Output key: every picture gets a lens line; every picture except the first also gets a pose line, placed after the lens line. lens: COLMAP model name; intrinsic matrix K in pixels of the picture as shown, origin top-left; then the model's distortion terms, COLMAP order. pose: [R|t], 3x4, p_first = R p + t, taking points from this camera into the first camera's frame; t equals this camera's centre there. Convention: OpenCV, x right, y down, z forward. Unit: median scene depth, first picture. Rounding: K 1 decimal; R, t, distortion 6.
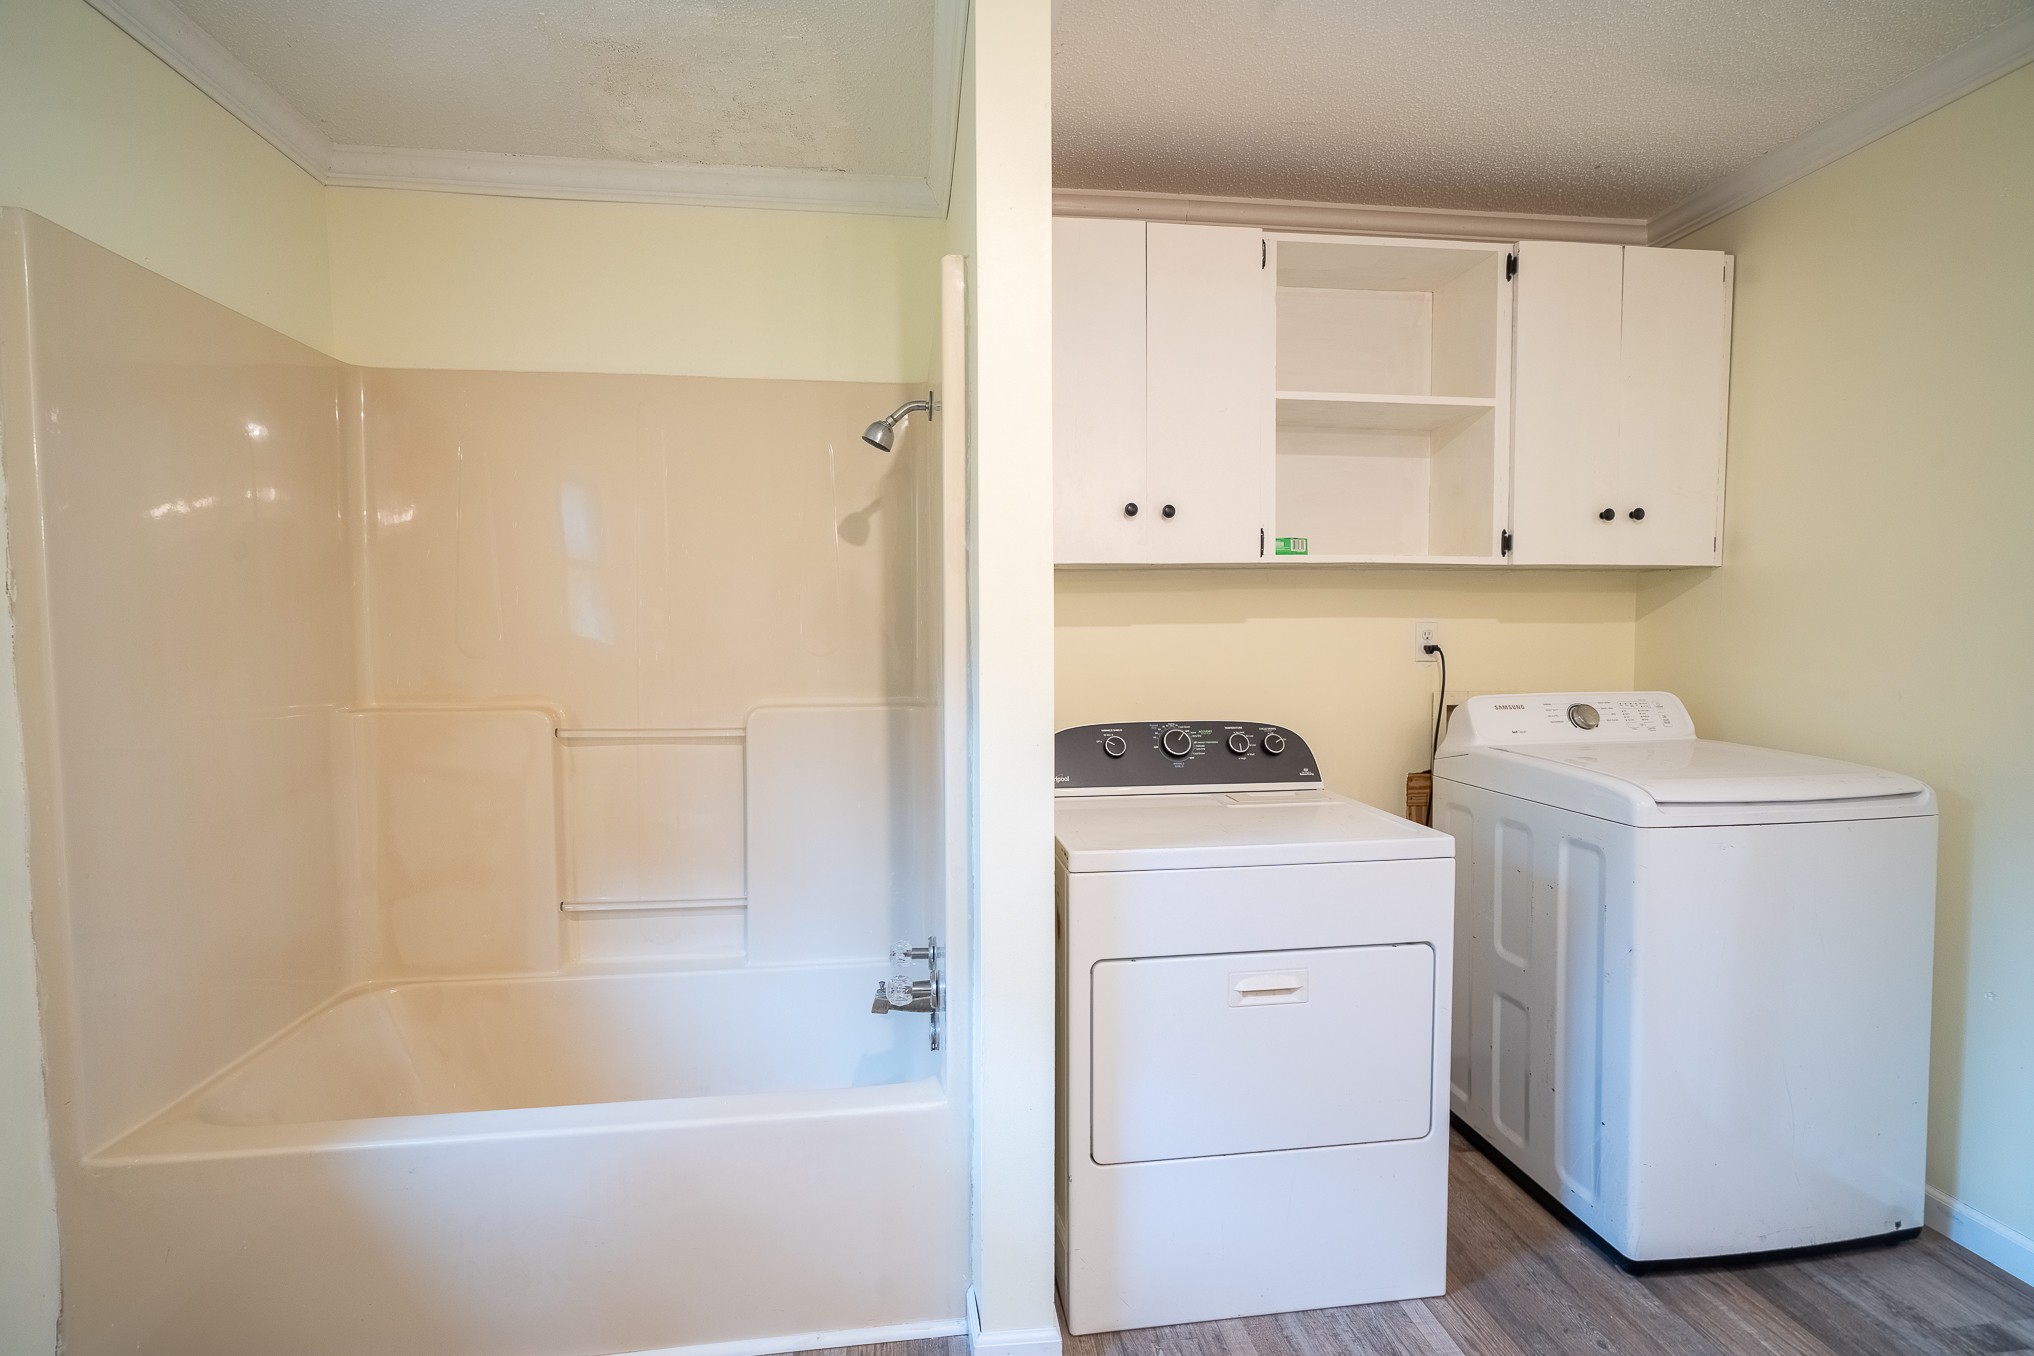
lens RADIAL K [[973.7, 0, 1014.5], [0, 973.7, 655.2], [0, 0, 1]] dist [-0.005088, -0.000358]
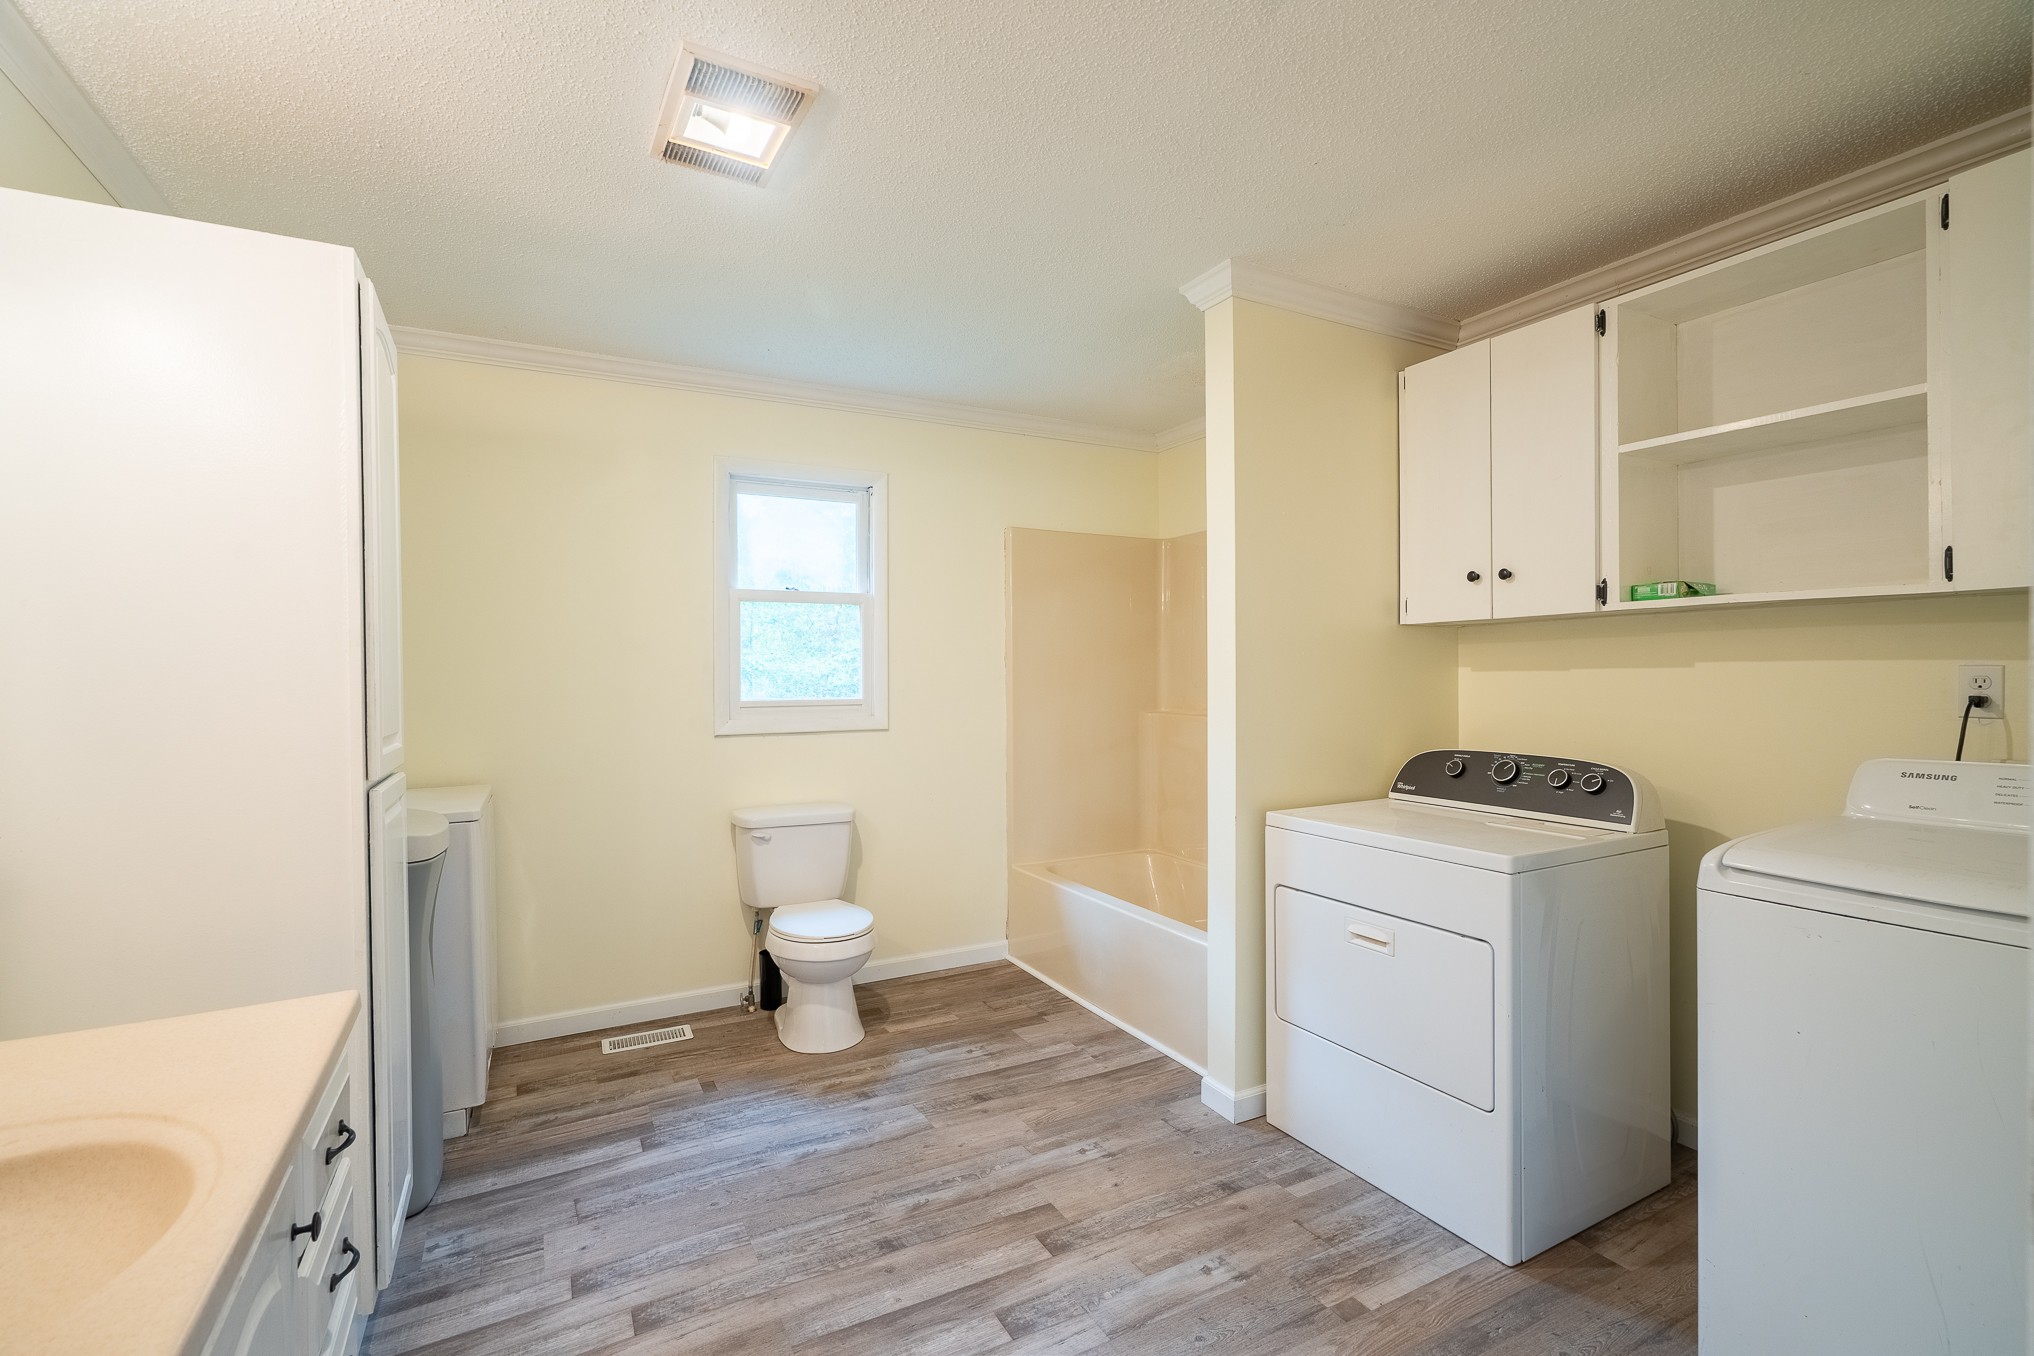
lens RADIAL K [[912.3, 0, 1014.4], [0, 912.3, 674.3], [0, 0, 1]] dist [-0.003008, 0.000446]
pose [[0.355089, 0.003083, -0.934827, 0.974765], [-0.026455, 0.999627, -0.006752, -0.003087], [0.934458, 0.027128, 0.355039, 0.054482]]
